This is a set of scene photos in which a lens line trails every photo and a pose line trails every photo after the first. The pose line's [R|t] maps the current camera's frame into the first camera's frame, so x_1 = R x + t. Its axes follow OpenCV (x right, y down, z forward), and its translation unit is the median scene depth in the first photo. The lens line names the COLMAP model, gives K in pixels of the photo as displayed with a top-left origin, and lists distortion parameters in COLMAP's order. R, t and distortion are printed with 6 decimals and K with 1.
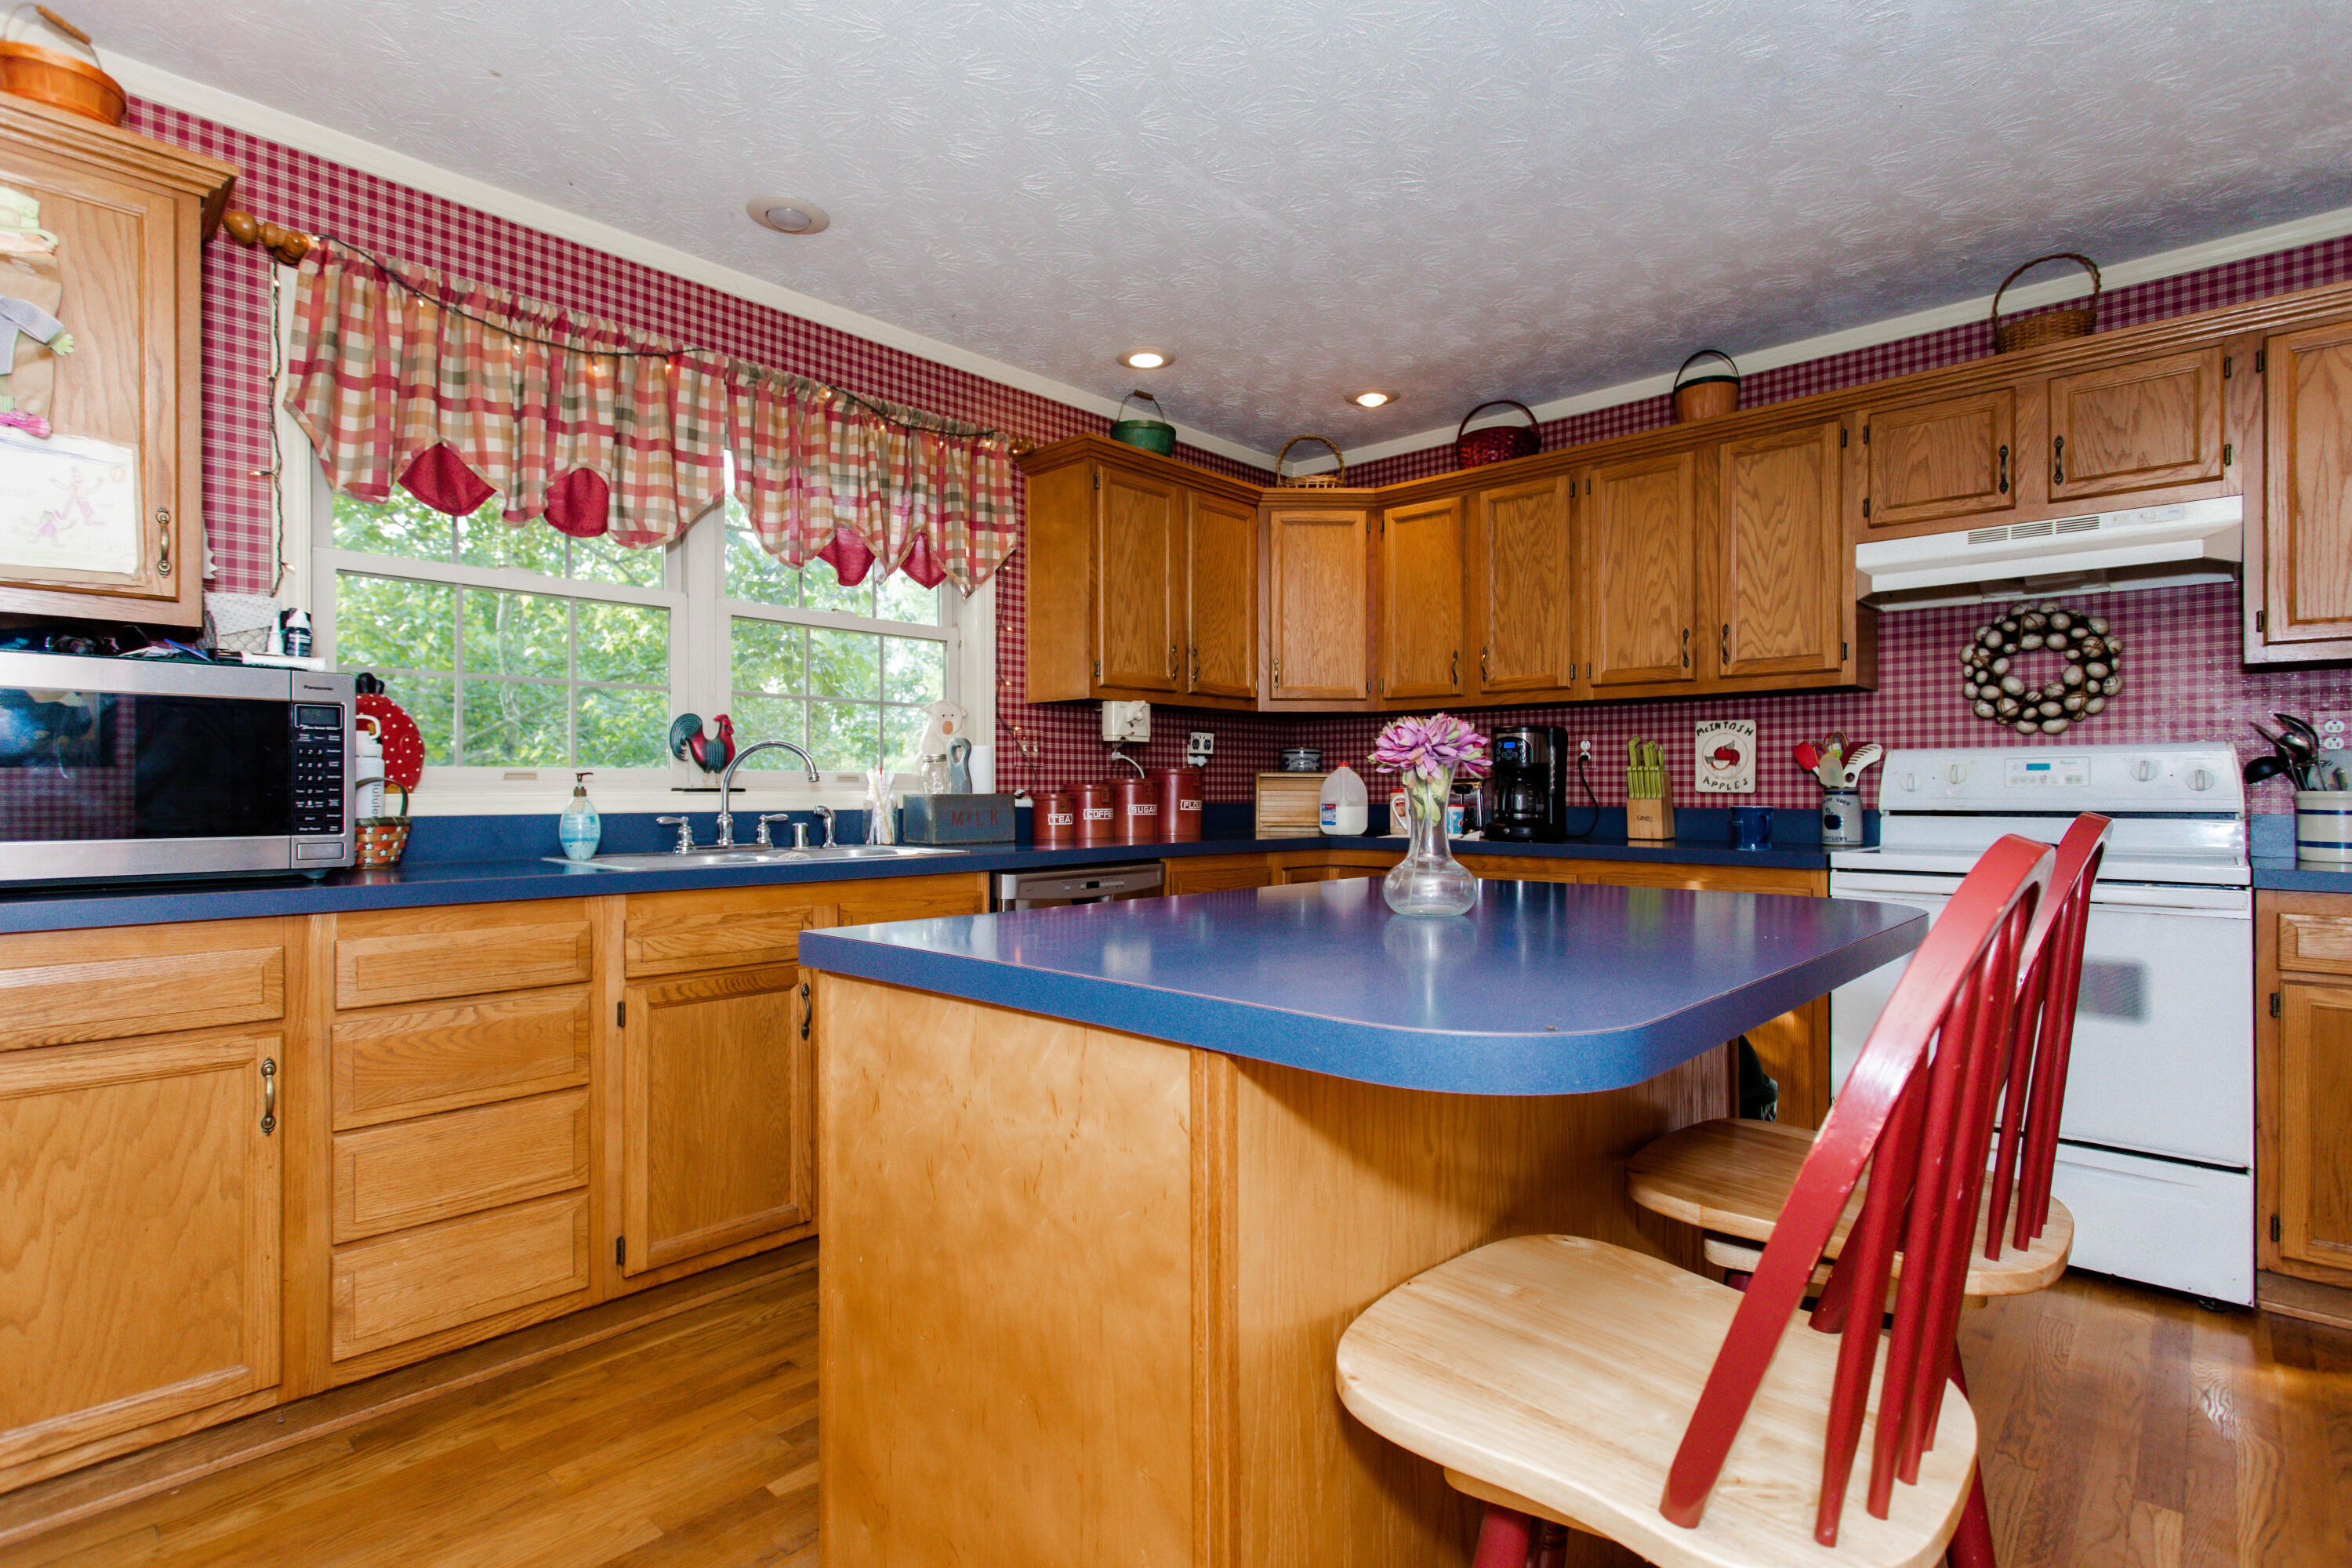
lens RADIAL K [[1160.2, 0, 1182.5], [0, 1160.2, 820.1], [0, 0, 1]] dist [0.000109, 0.000013]
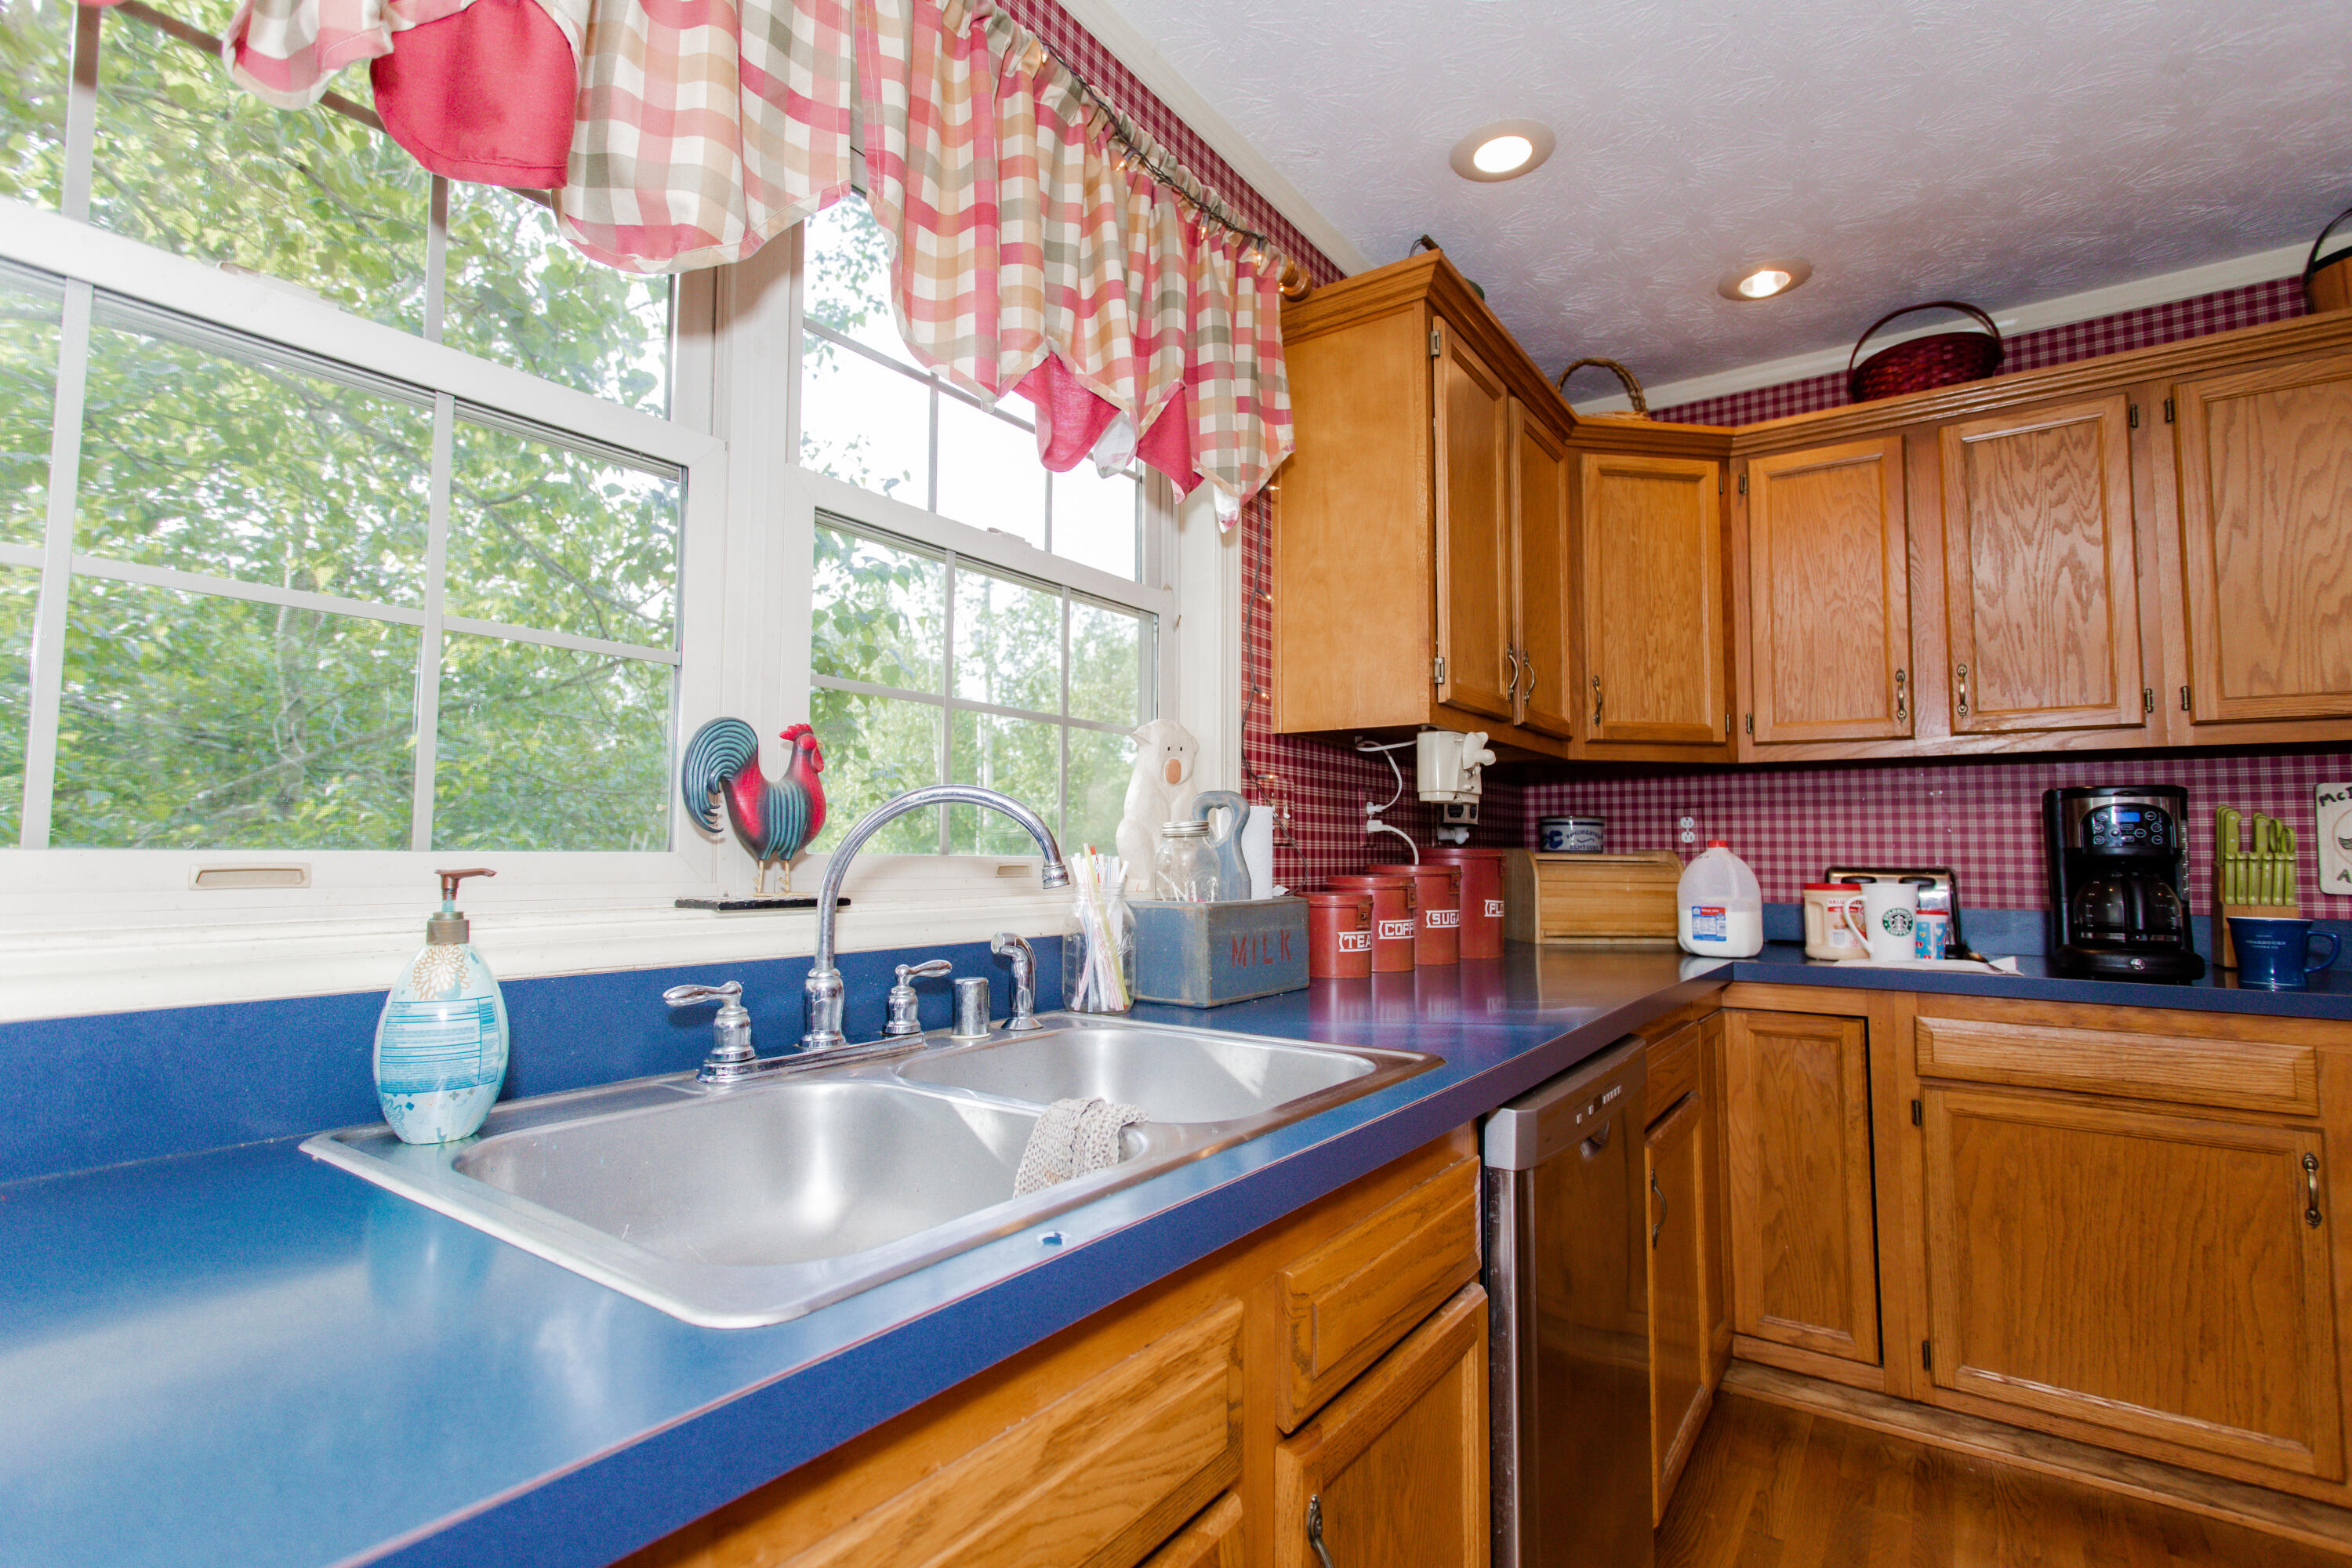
lens RADIAL K [[1110.6, 0, 1177.2], [0, 1110.6, 804.7], [0, 0, 1]] dist [0.000143, -0.000189]
pose [[0.989693, 0.013055, 0.142607, -0.272713], [-0.002944, 0.997480, -0.070884, -0.028692], [-0.143173, 0.069733, 0.987238, 0.497407]]
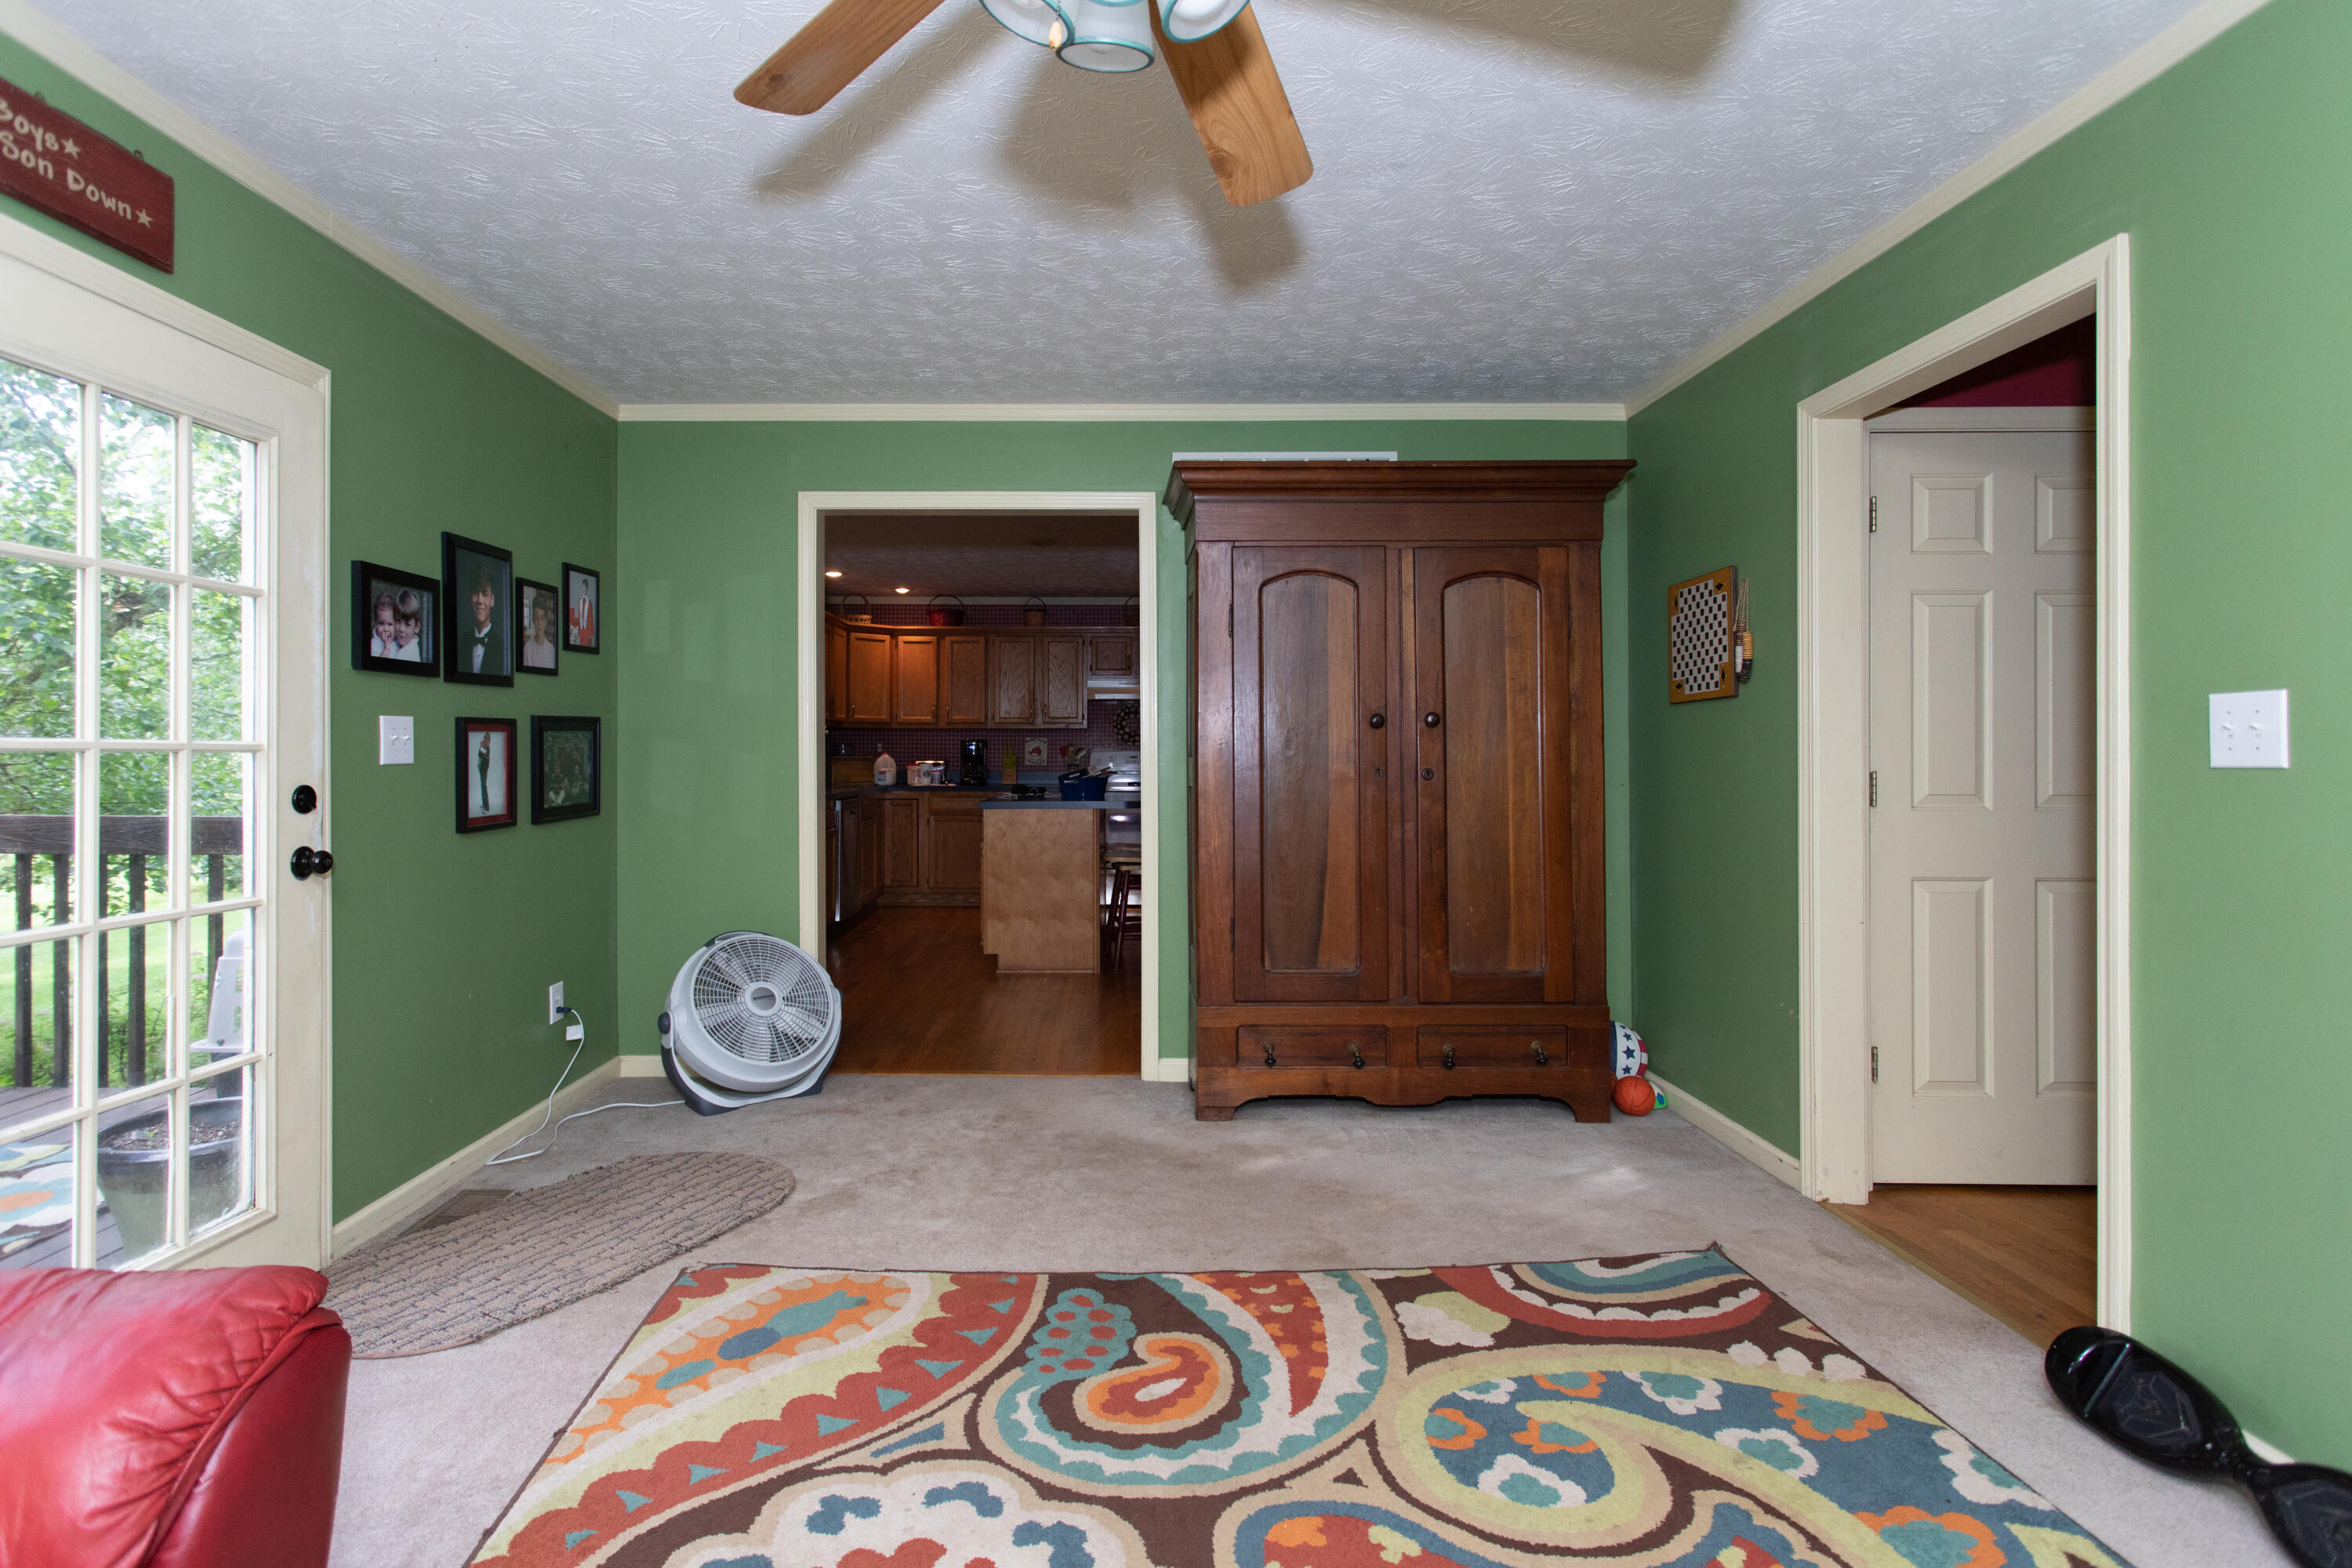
lens RADIAL K [[1110.6, 0, 1177.2], [0, 1110.6, 804.7], [0, 0, 1]] dist [0.000143, -0.000189]
pose [[0.711474, -0.024633, 0.702280, -1.068135], [0.011233, 0.999656, 0.023684, 0.008614], [-0.702622, -0.008962, 0.711507, -0.994956]]
